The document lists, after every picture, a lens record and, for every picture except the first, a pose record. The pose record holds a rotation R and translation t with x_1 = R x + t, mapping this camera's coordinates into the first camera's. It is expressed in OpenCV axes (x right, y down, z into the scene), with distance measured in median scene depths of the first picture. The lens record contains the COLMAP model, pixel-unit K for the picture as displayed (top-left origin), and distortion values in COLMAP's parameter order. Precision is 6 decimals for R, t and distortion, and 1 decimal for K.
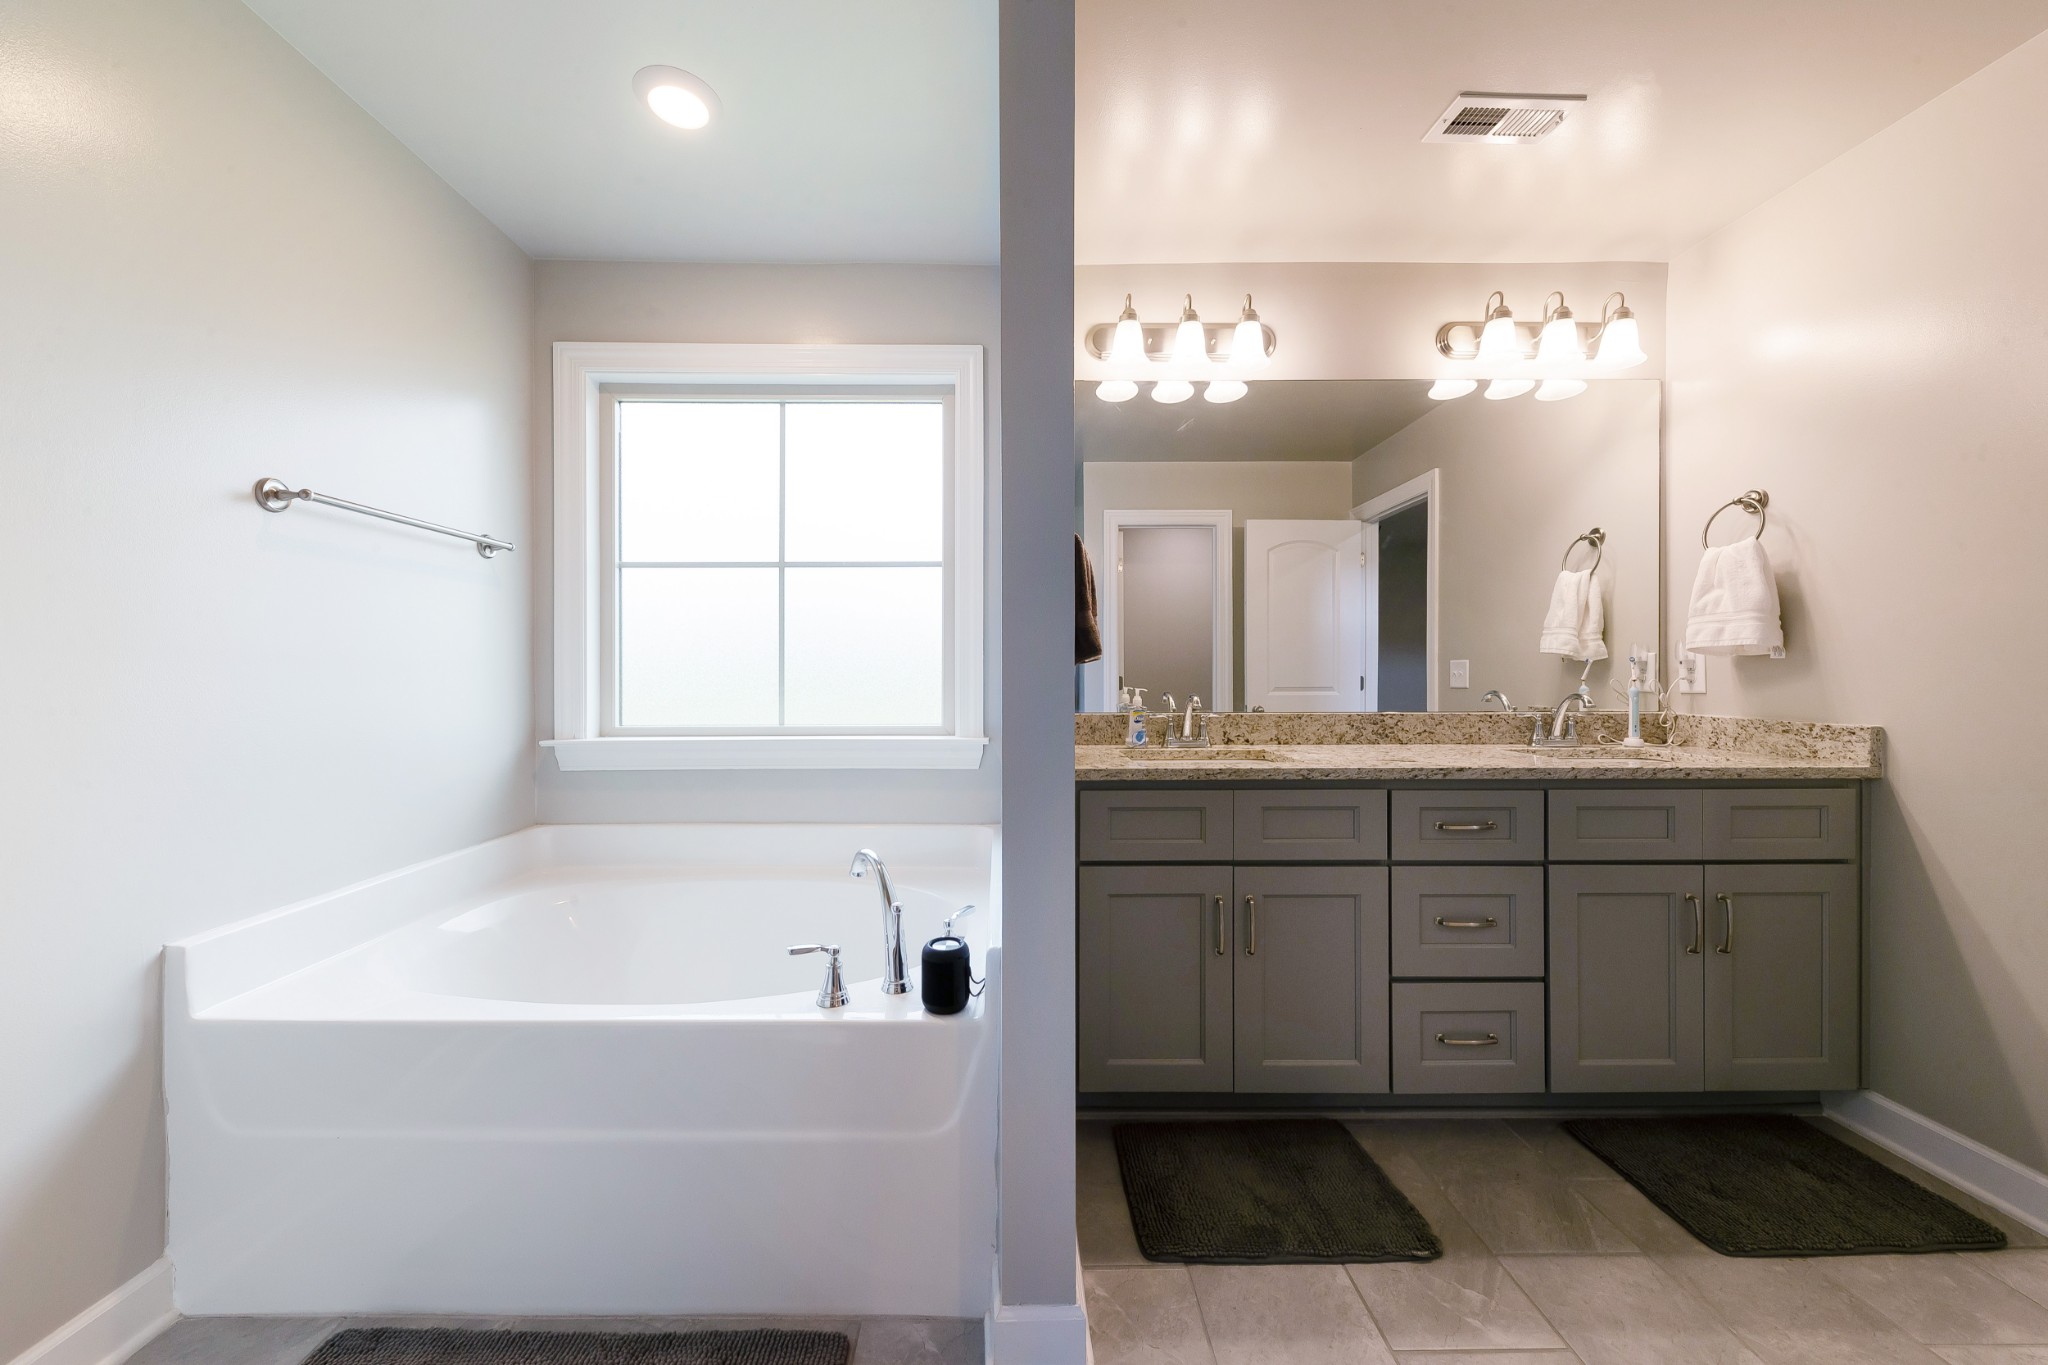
lens RADIAL K [[726.4, 0, 1030.6], [0, 726.4, 668.4], [0, 0, 1]] dist [0.003215, 0.000034]
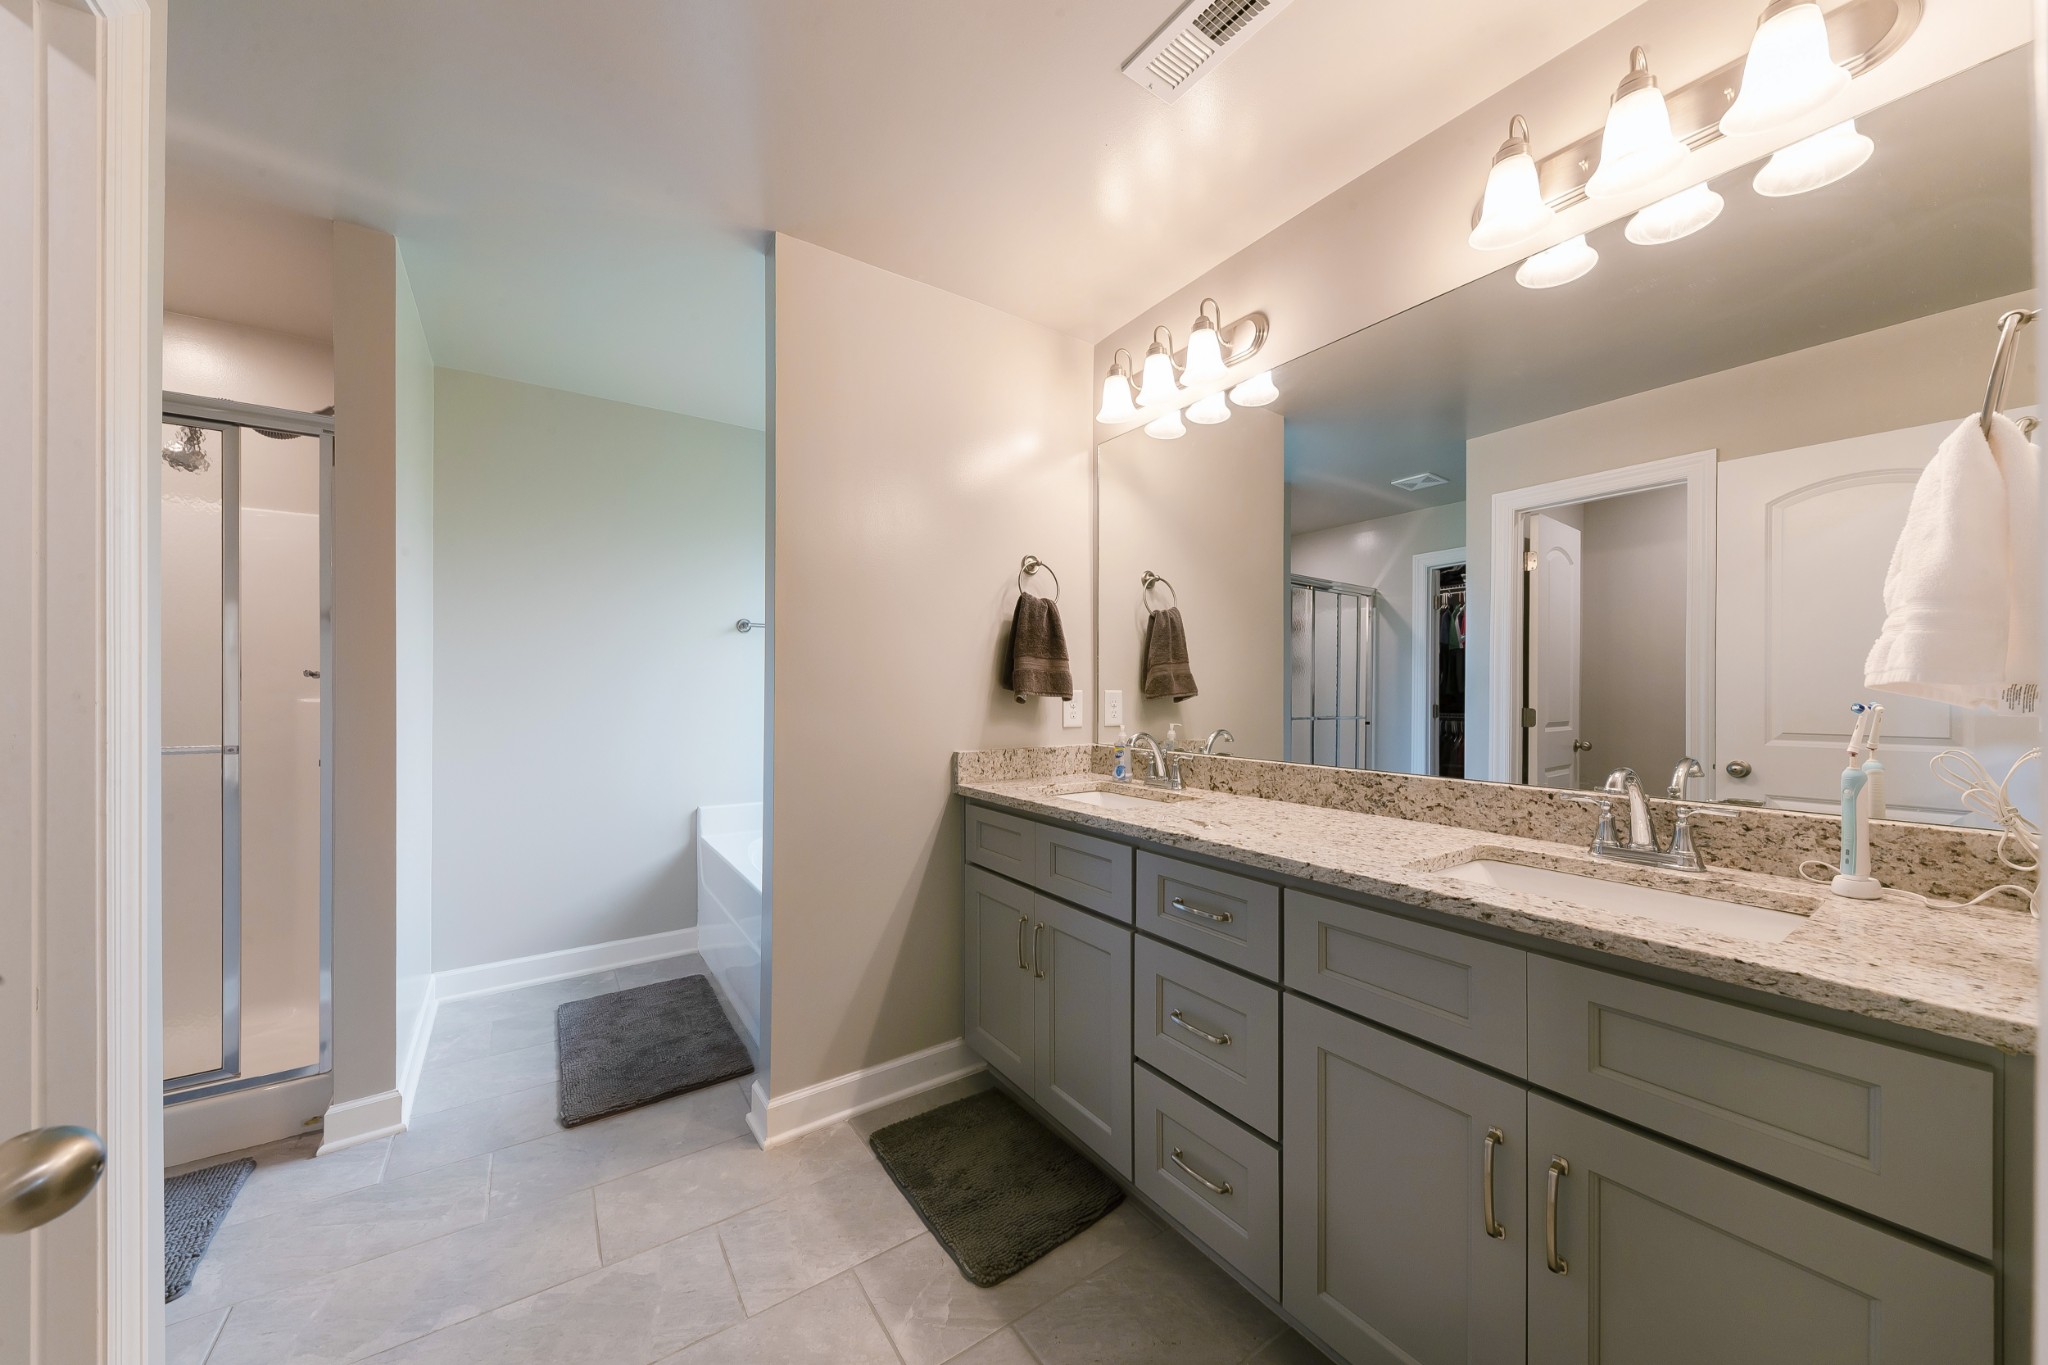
lens RADIAL K [[726.4, 0, 1045.9], [0, 726.4, 692.6], [0, 0, 1]] dist [0.003215, 0.000034]
pose [[0.564118, 0.004236, -0.825683, 1.173957], [-0.000284, 0.999988, 0.004936, -0.030246], [0.825694, -0.002549, 0.564112, 0.400683]]
